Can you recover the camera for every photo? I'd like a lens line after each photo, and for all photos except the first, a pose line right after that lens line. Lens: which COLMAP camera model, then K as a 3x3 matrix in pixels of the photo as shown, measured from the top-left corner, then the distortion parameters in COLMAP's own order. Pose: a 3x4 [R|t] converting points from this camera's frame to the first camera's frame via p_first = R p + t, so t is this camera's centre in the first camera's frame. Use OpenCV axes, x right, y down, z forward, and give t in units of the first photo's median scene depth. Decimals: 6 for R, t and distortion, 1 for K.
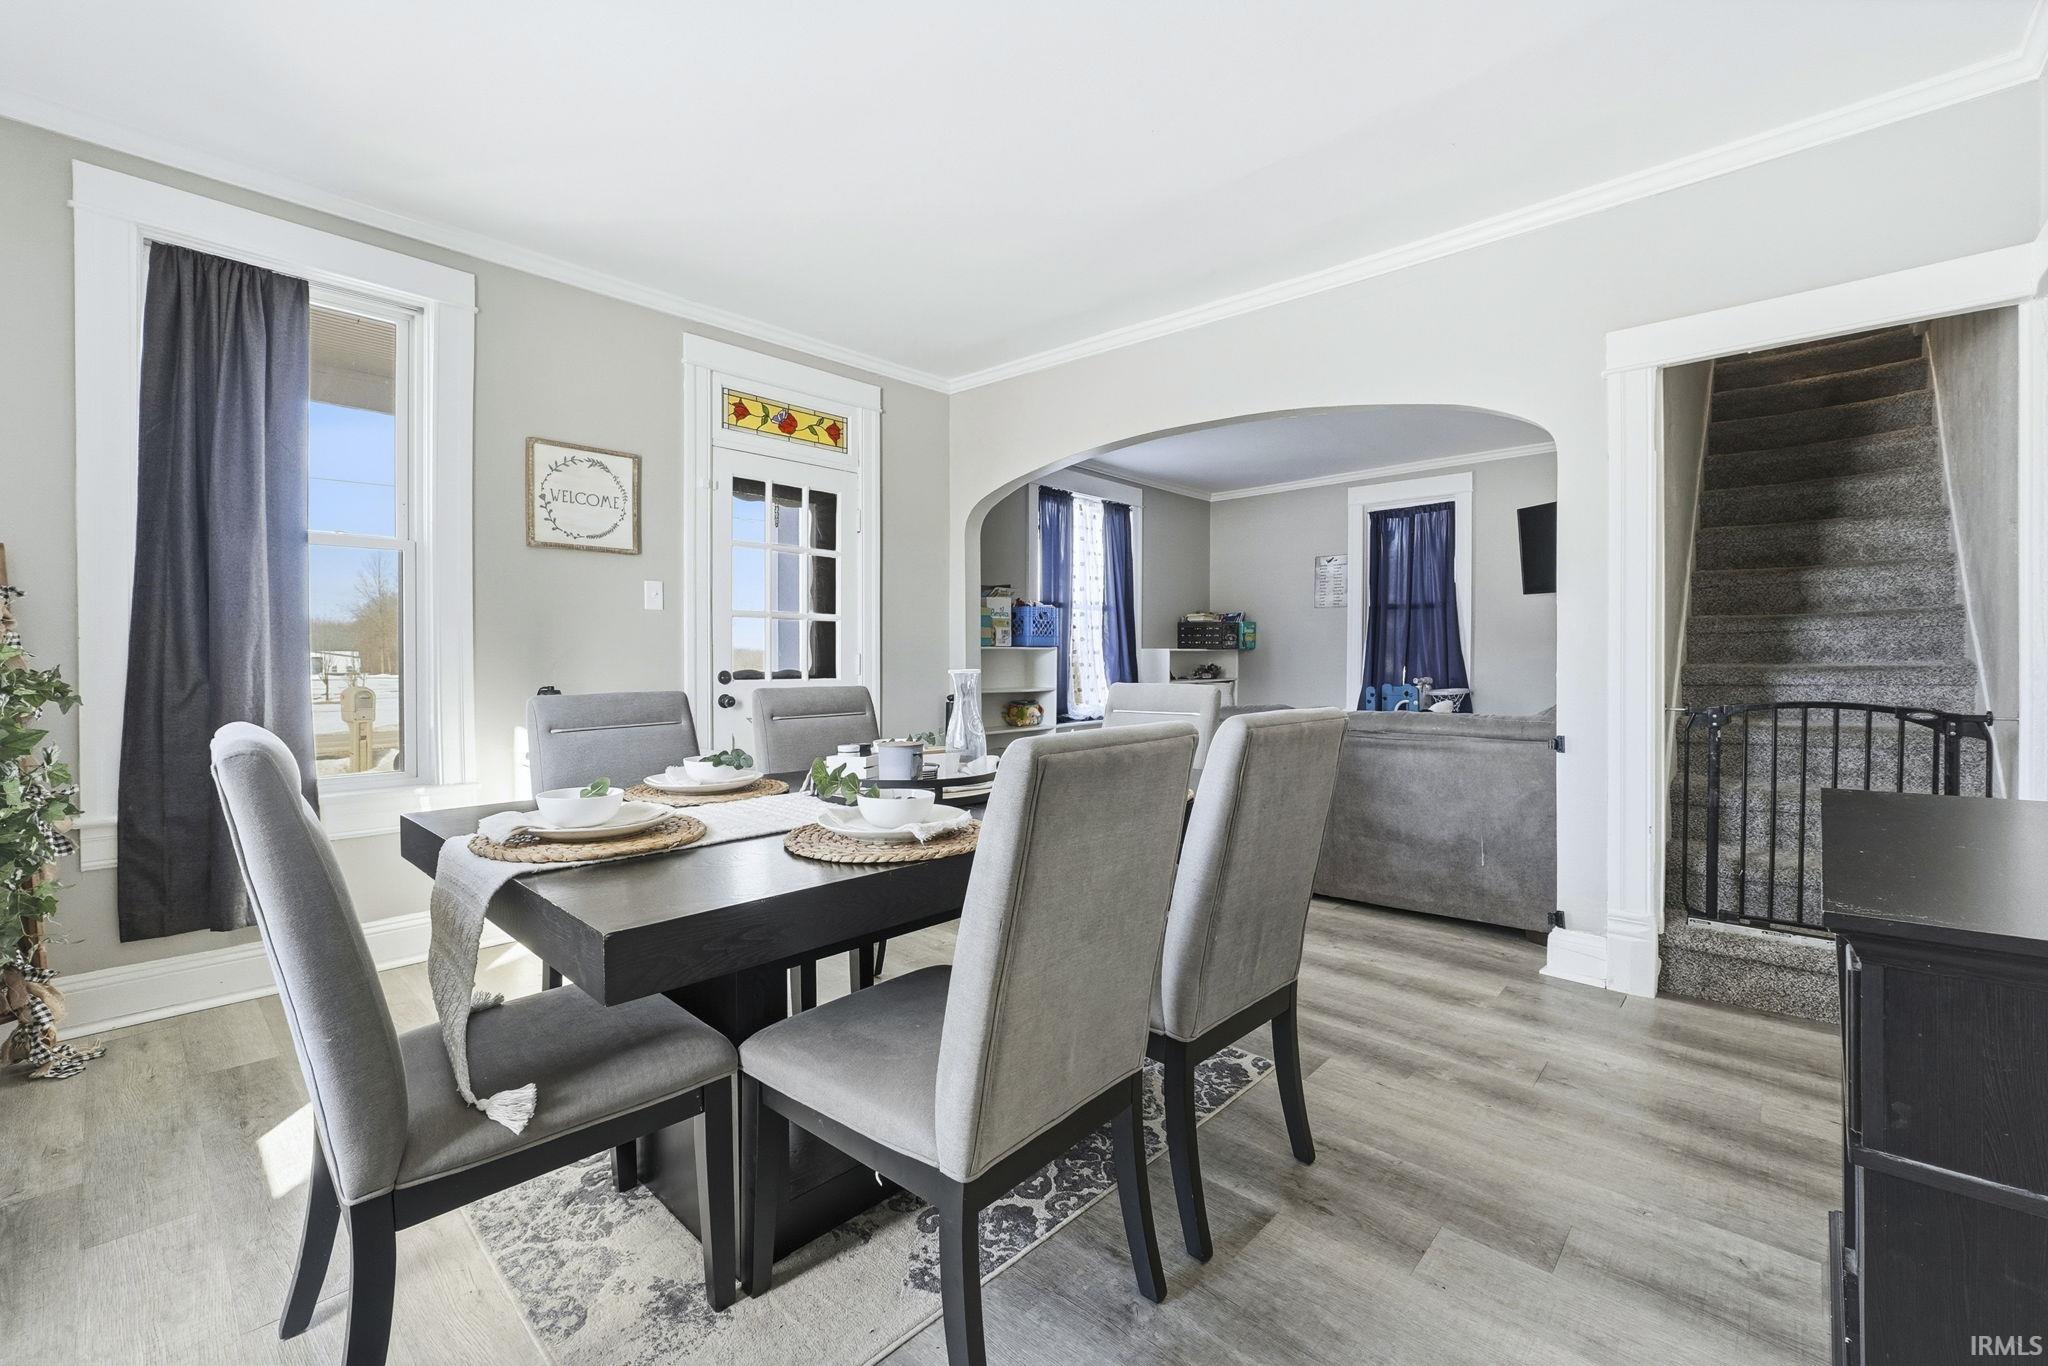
lens RADIAL K [[830.2, 0, 1021.3], [0, 830.2, 668.1], [0, 0, 1]] dist [-0.001060, -0.000062]
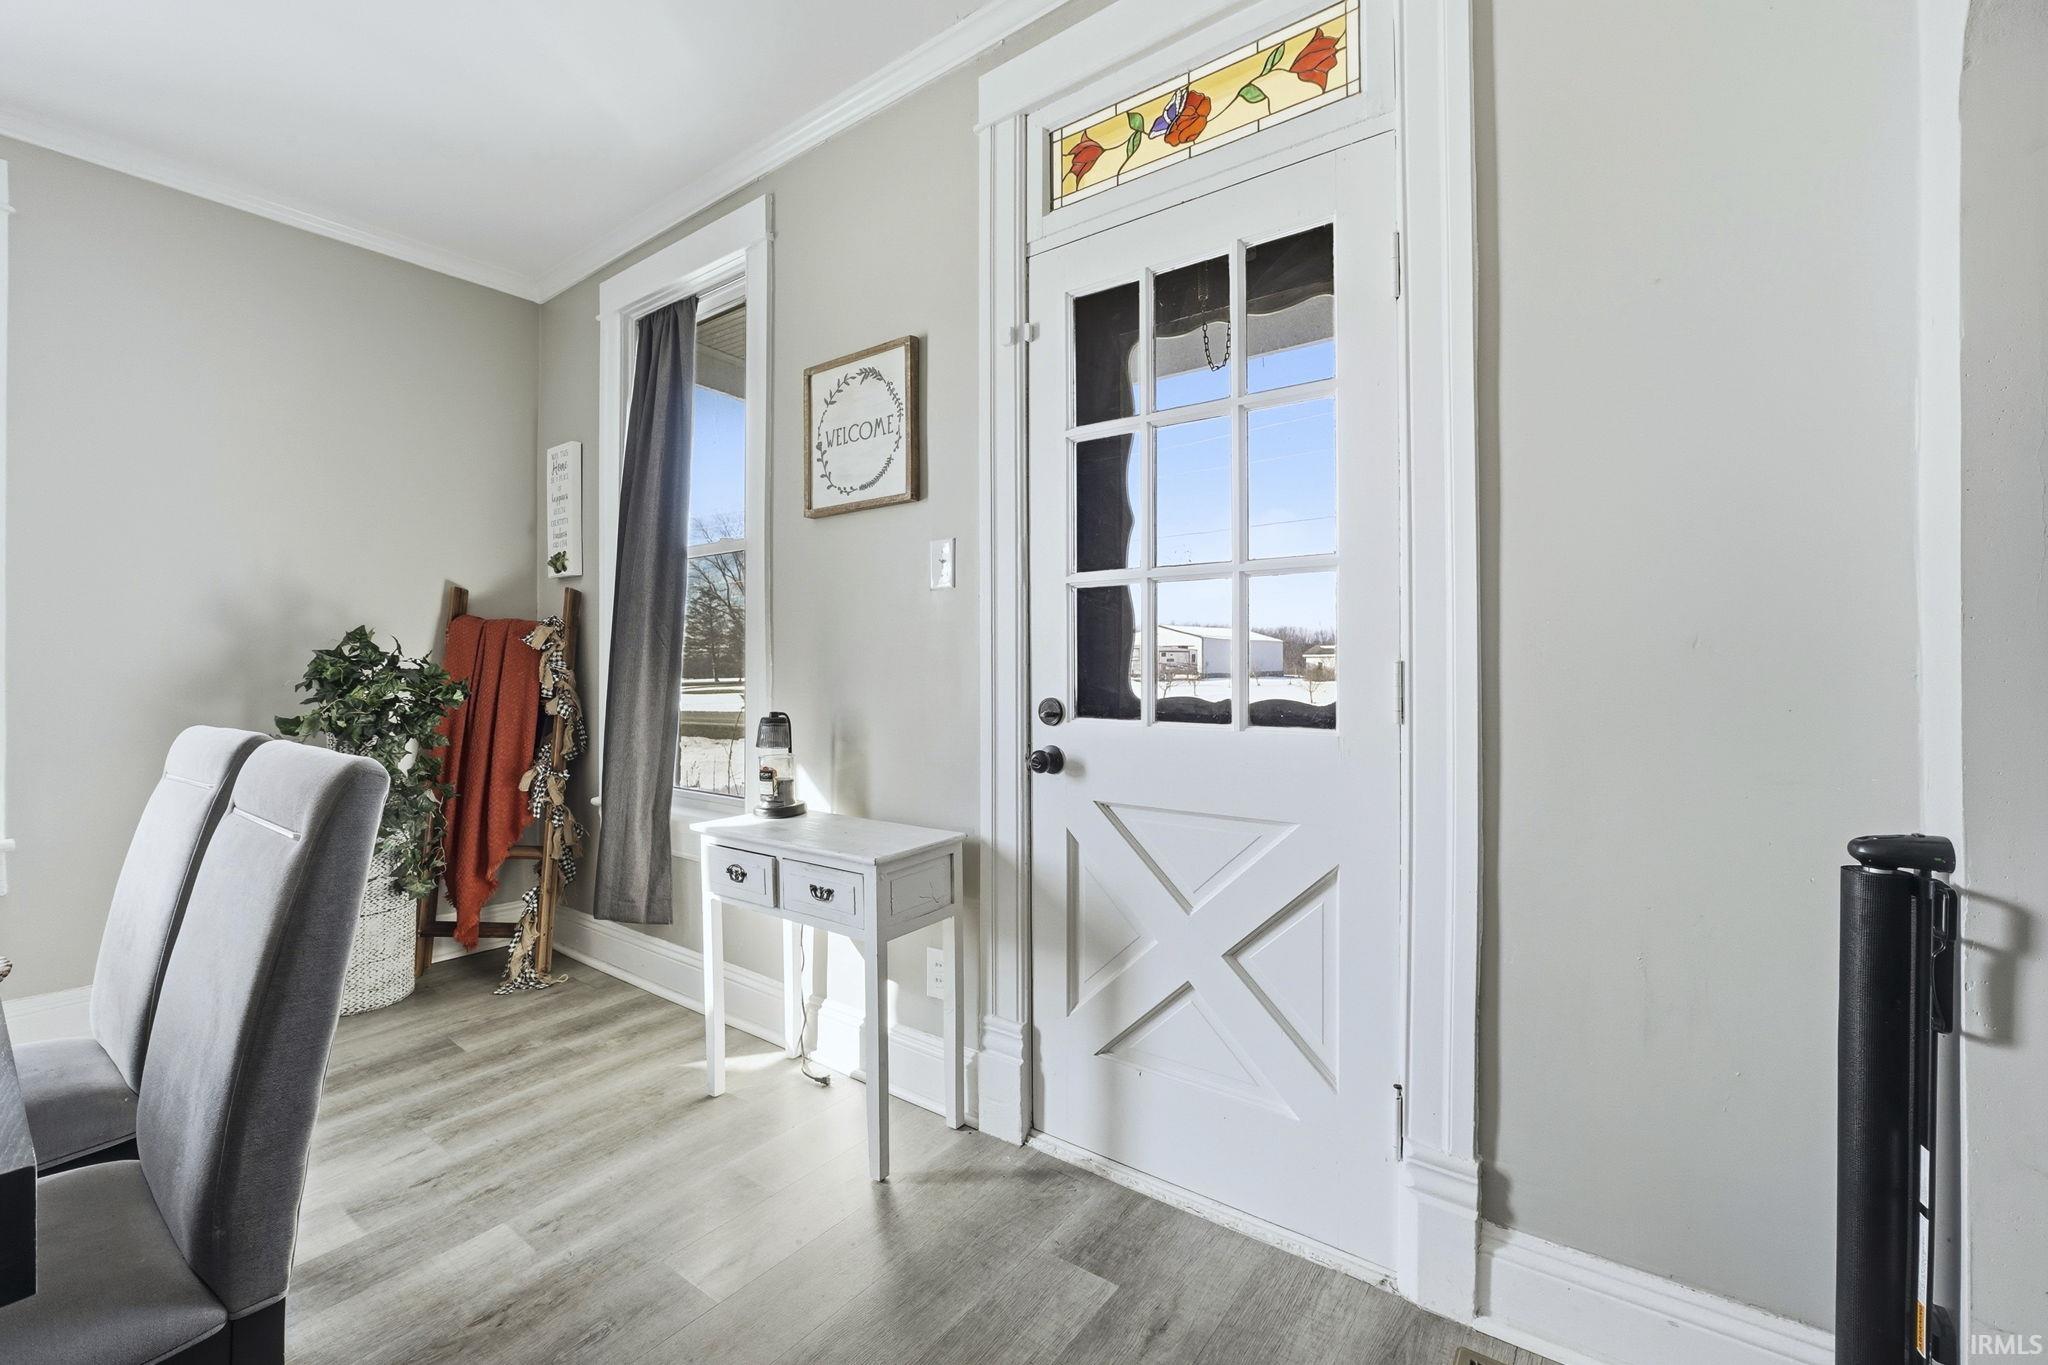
lens RADIAL K [[830.2, 0, 1021.8], [0, 830.2, 676.0], [0, 0, 1]] dist [-0.001060, -0.000062]
pose [[0.142492, 0.008652, -0.989758, 0.146076], [-0.013603, 0.999884, 0.006782, -0.013994], [0.989703, 0.012497, 0.142593, 0.984653]]
